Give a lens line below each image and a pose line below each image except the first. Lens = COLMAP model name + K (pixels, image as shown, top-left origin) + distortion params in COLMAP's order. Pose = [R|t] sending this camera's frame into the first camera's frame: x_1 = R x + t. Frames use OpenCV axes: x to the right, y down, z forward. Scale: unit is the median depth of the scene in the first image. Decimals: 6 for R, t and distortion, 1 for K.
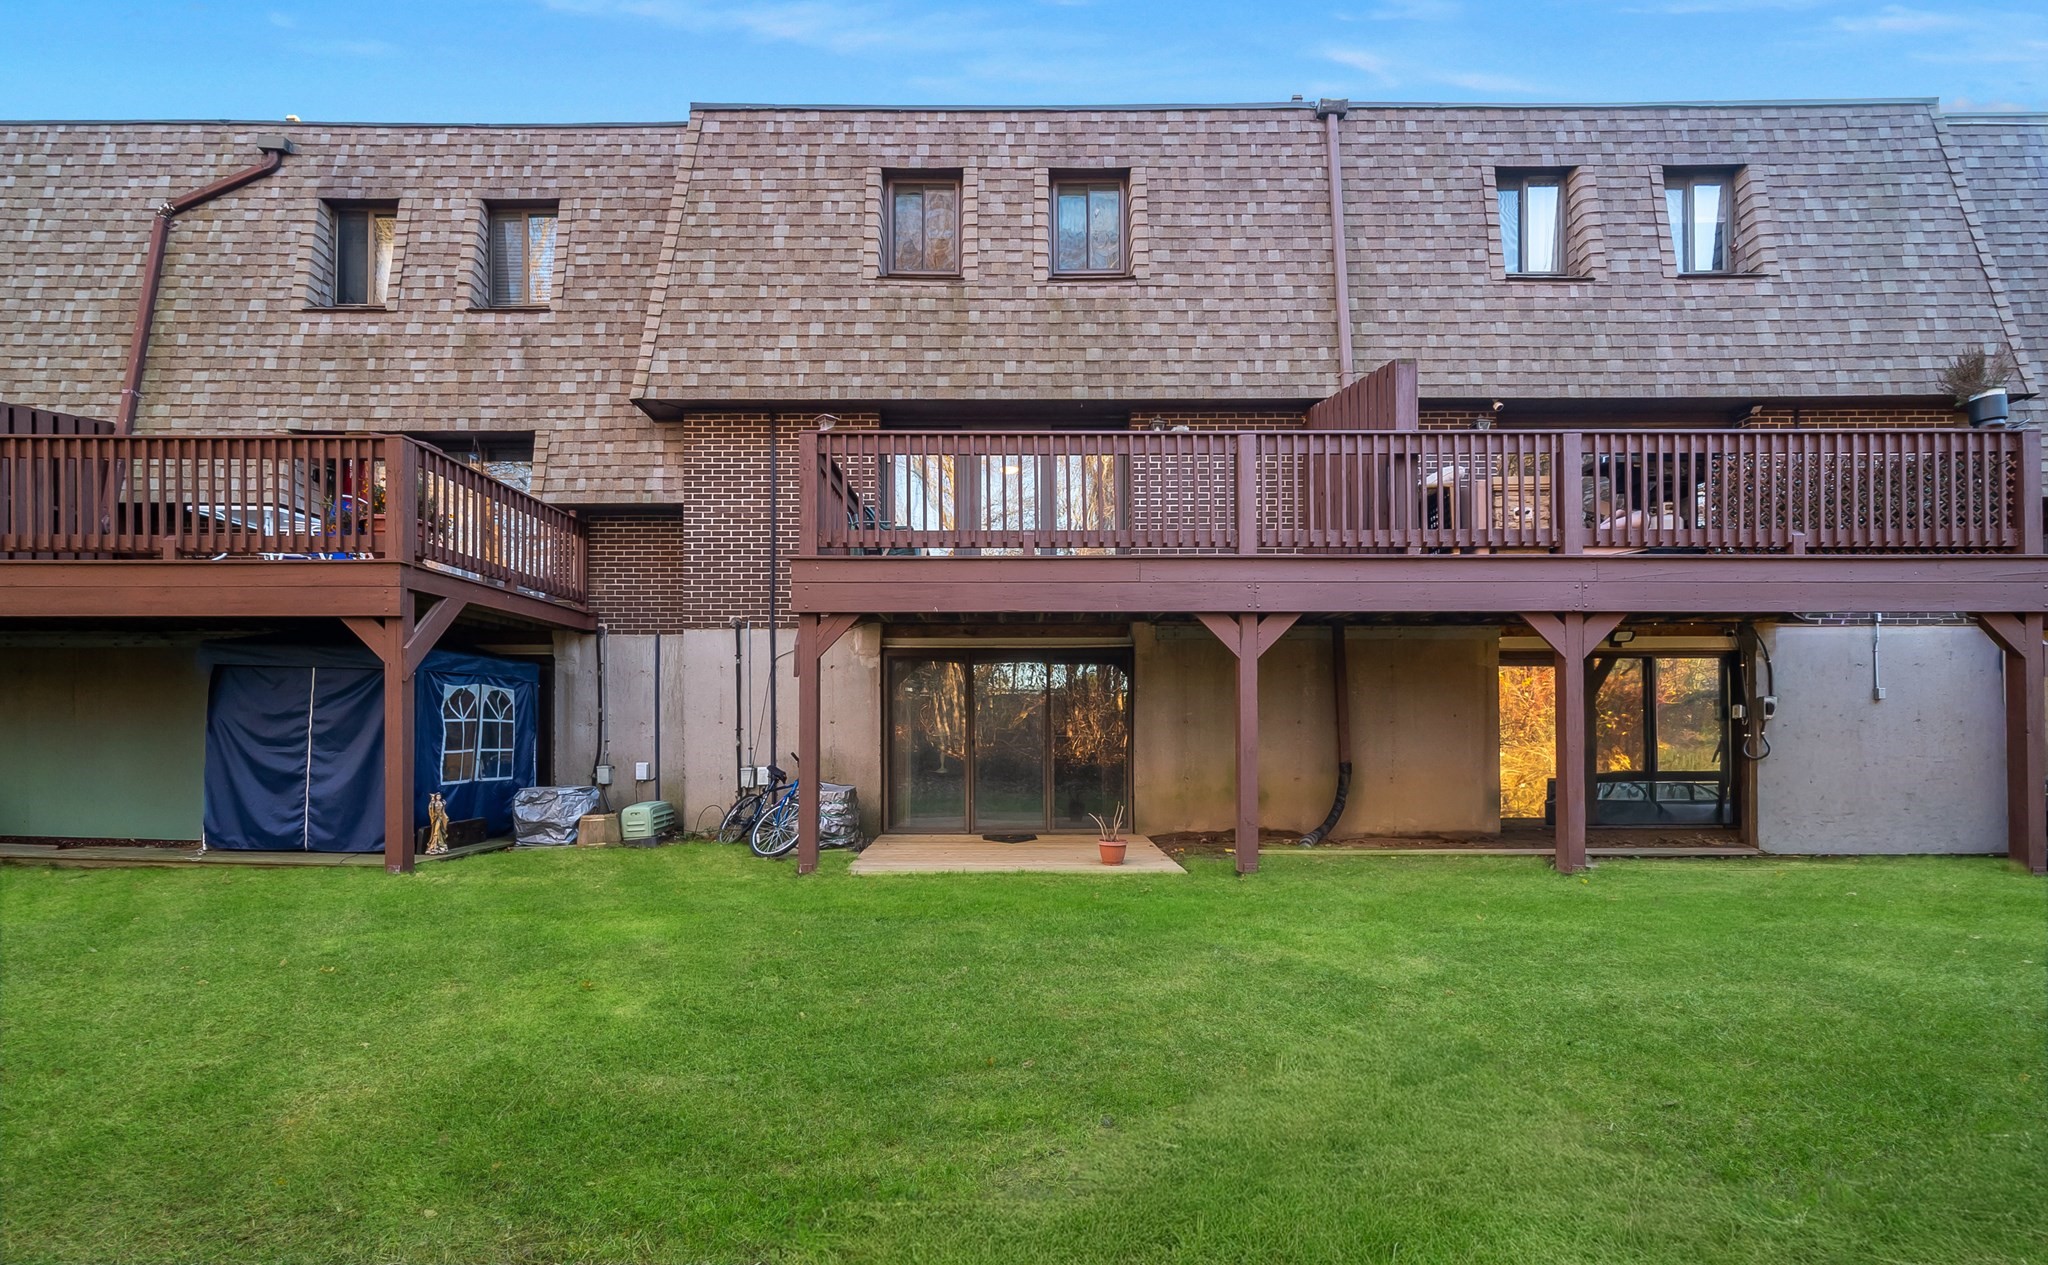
lens RADIAL K [[820.5, 0, 1022.8], [0, 820.5, 727.7], [0, 0, 1]] dist [0.001317, 0.000383]
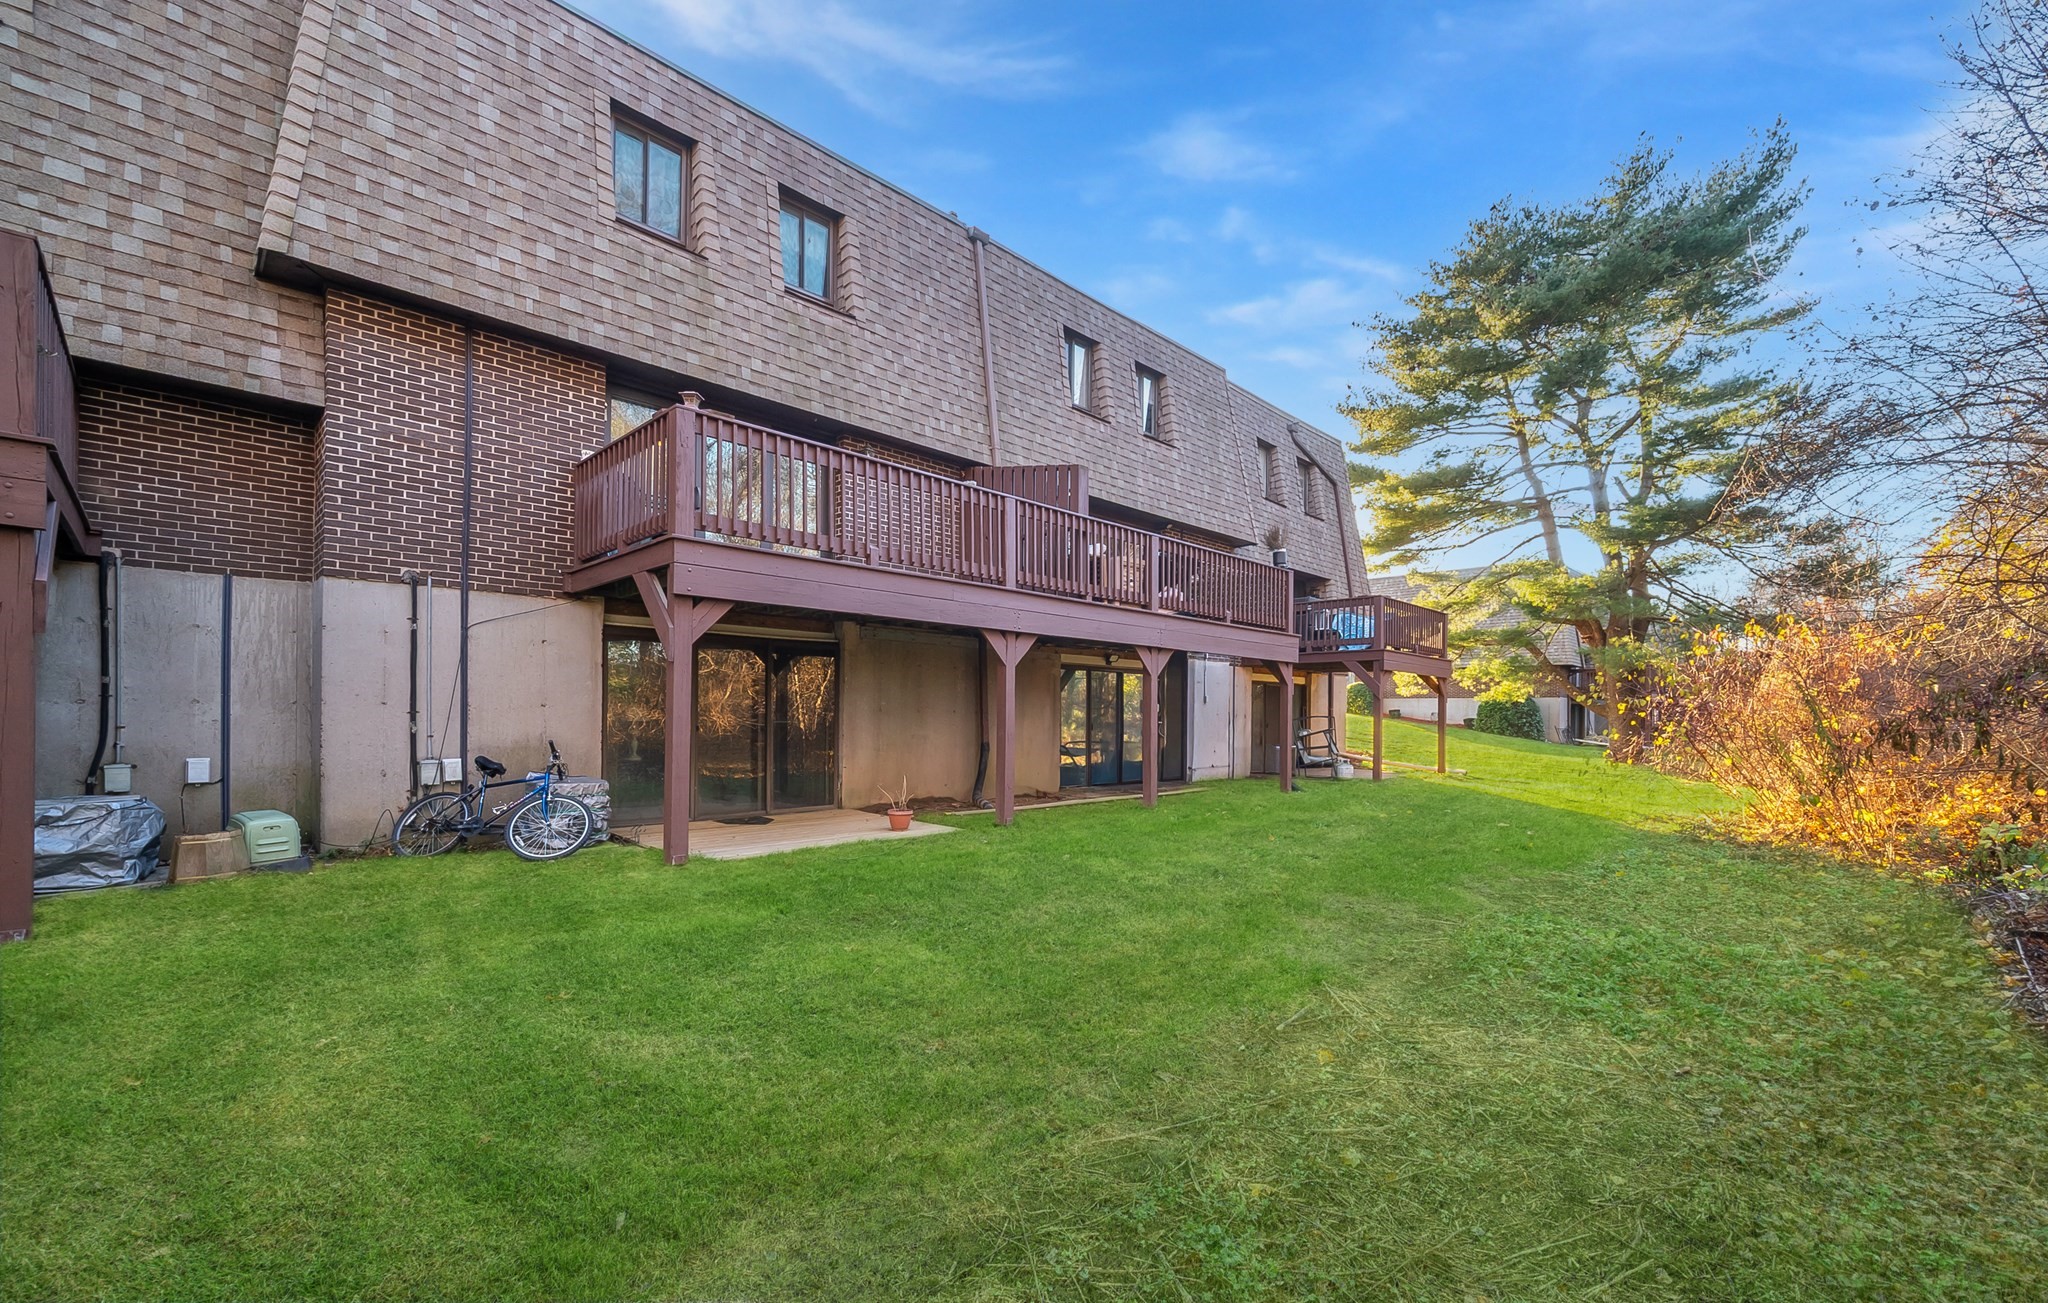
lens RADIAL K [[836.3, 0, 1025.5], [0, 836.3, 718.2], [0, 0, 1]] dist [-0.000176, 0.000287]
pose [[0.703784, 0.005083, 0.710396, -0.514174], [-0.012717, 0.999904, 0.005445, -0.004294], [-0.710300, -0.012866, 0.703781, 0.012231]]
